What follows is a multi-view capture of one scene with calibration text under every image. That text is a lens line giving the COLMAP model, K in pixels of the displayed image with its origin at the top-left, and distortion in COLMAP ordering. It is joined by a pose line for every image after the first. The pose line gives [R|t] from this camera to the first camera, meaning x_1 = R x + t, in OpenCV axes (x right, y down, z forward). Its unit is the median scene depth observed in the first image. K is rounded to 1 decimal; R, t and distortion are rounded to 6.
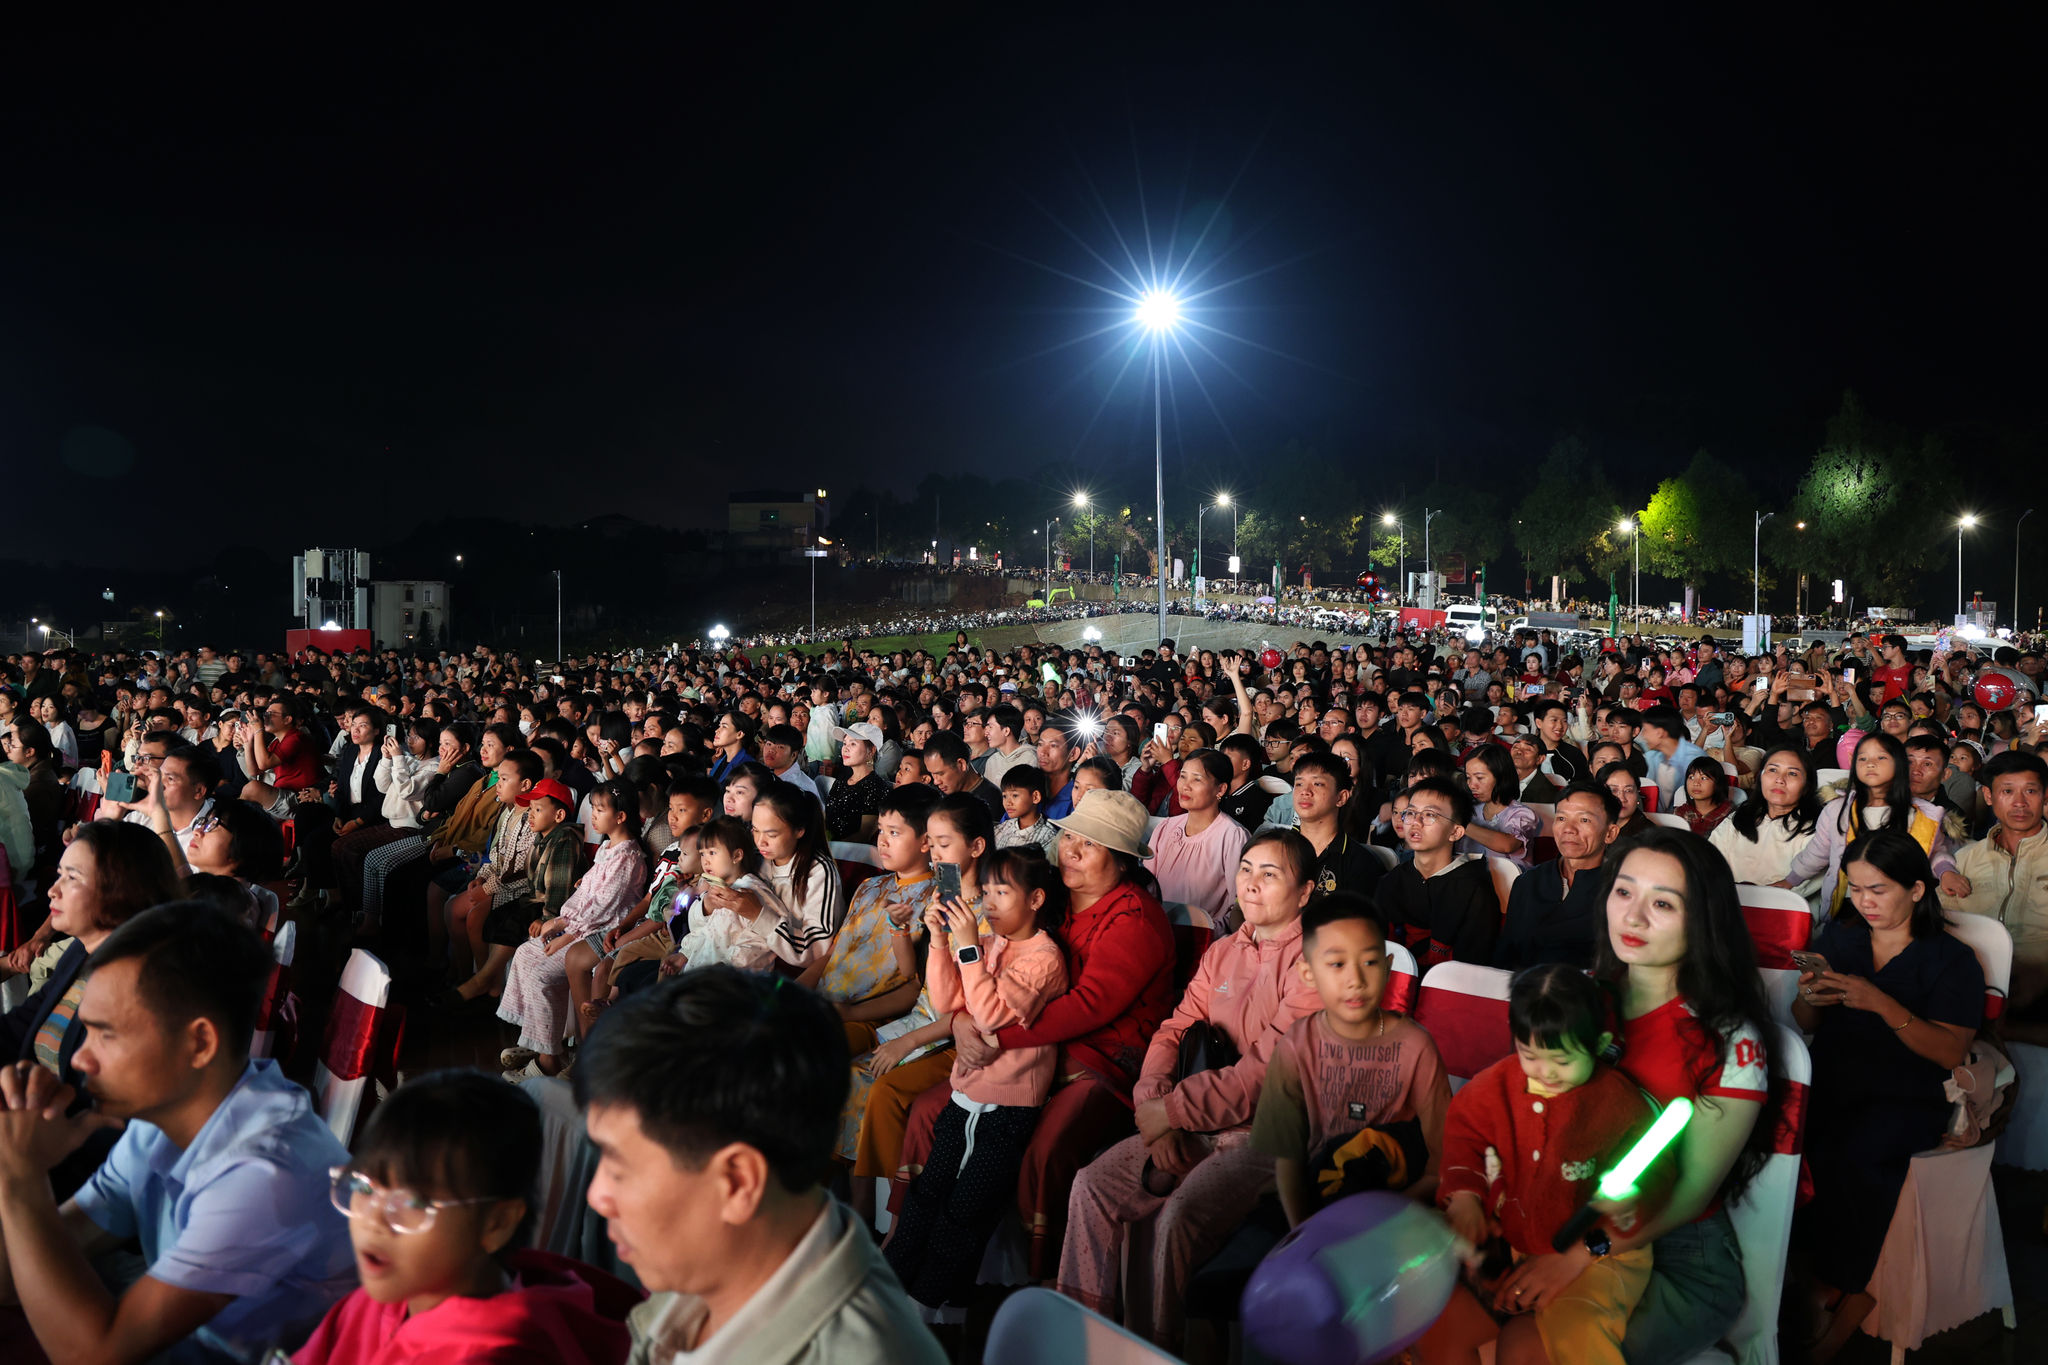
lens RADIAL K [[2260.4, 0, 1026.3], [0, 2260.4, 681.0], [0, 0, 1]] dist [-0.004226, 0.000000]
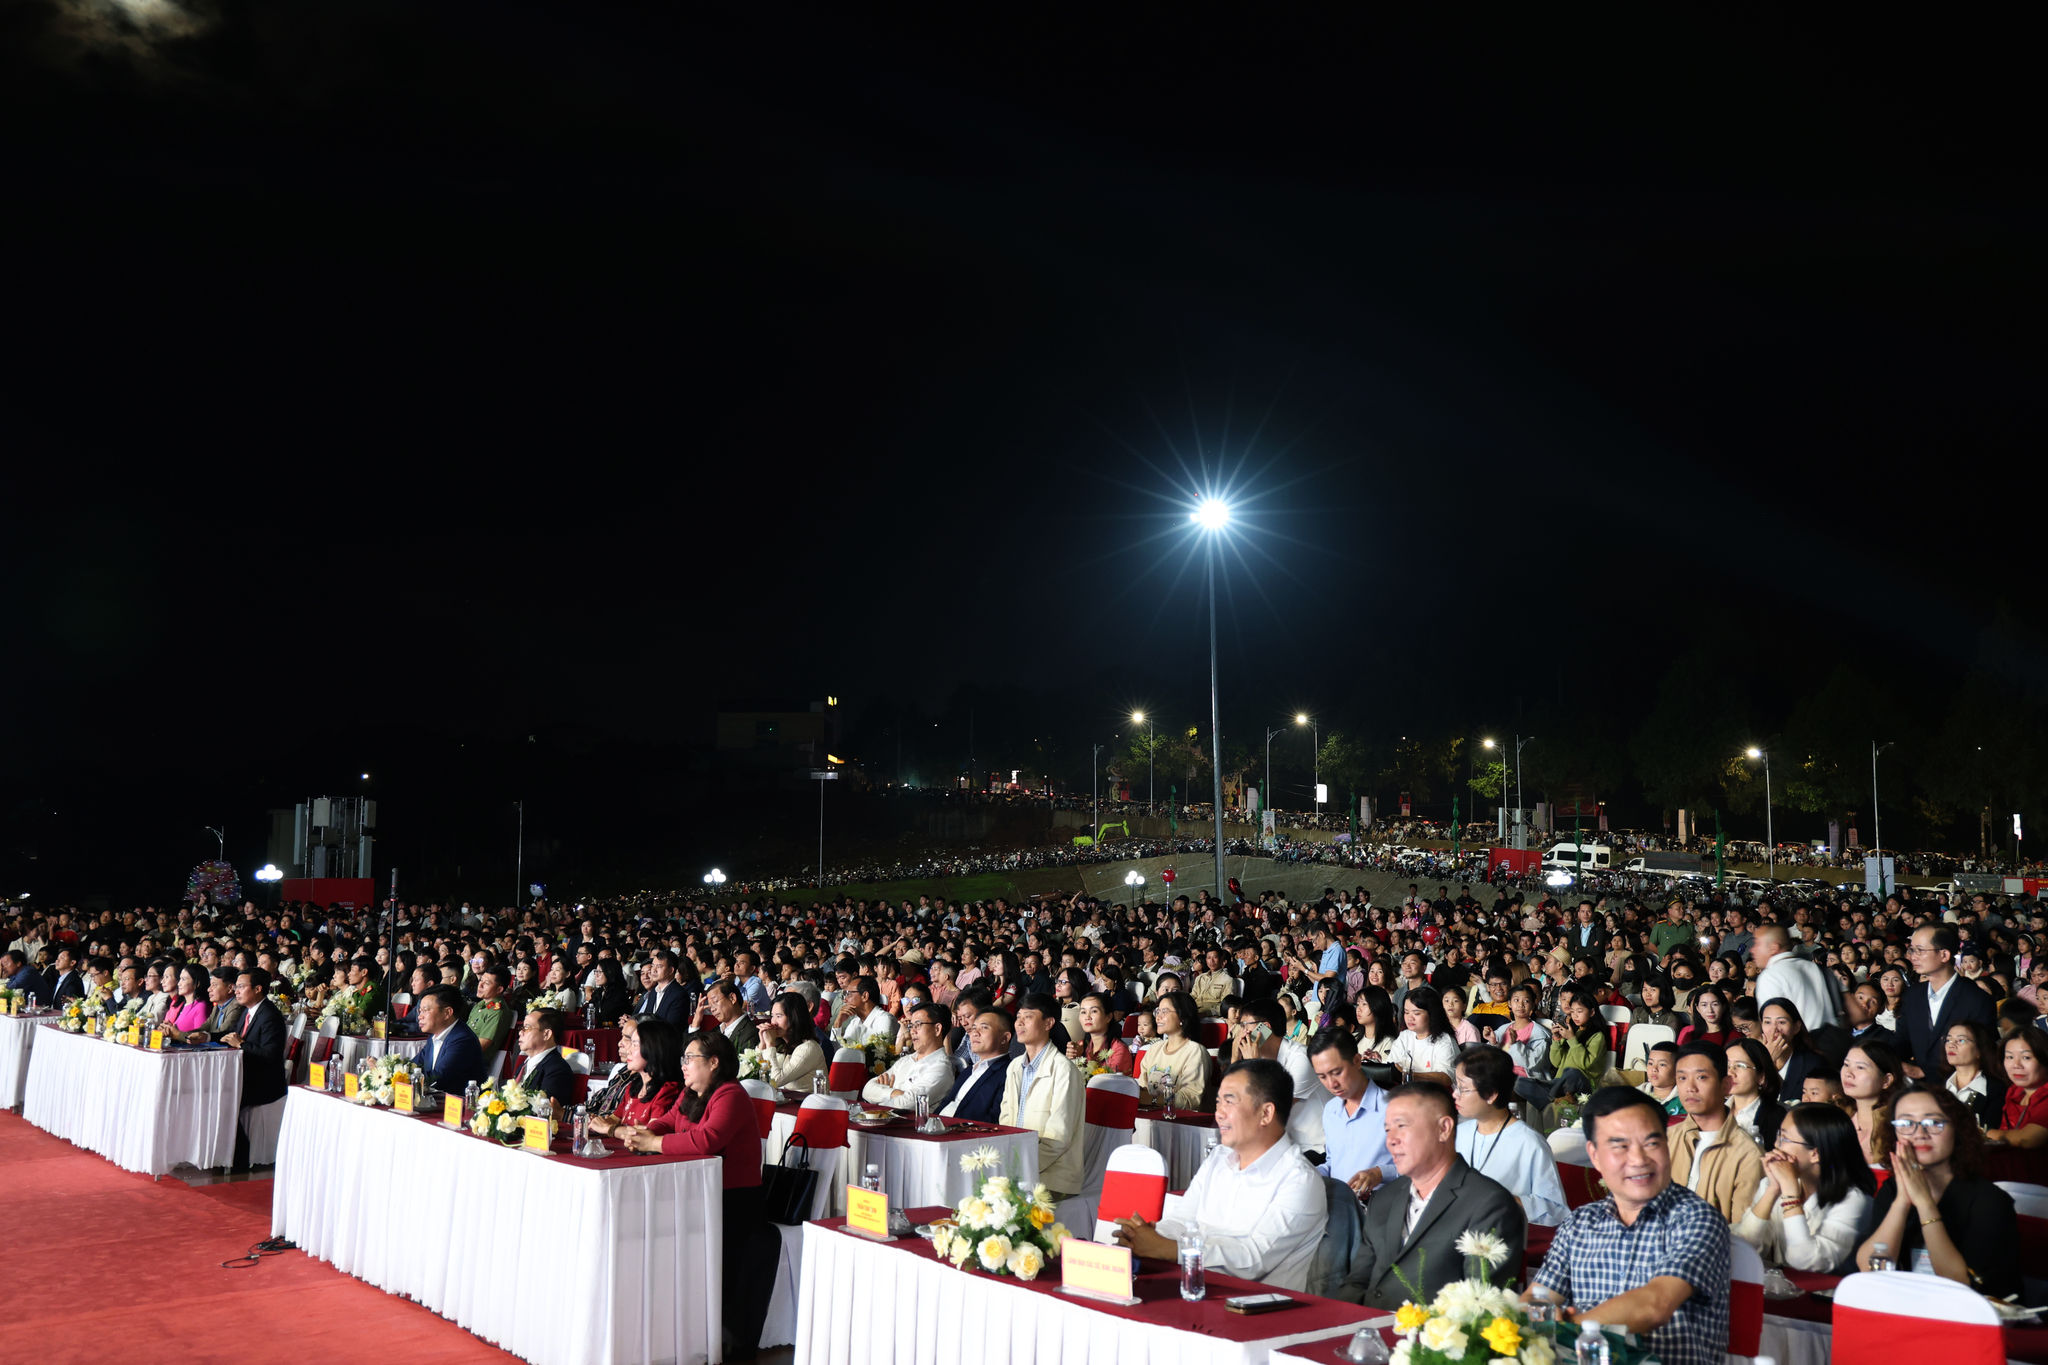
lens RADIAL K [[1892.5, 0, 1019.9], [0, 1892.5, 679.9], [0, 0, 1]] dist [-0.000103, 0.000000]
pose [[0.999966, -0.000178, 0.008252, -0.025317], [0.001248, 0.991538, -0.129813, -0.001907], [-0.008160, 0.129819, 0.991504, 0.285593]]
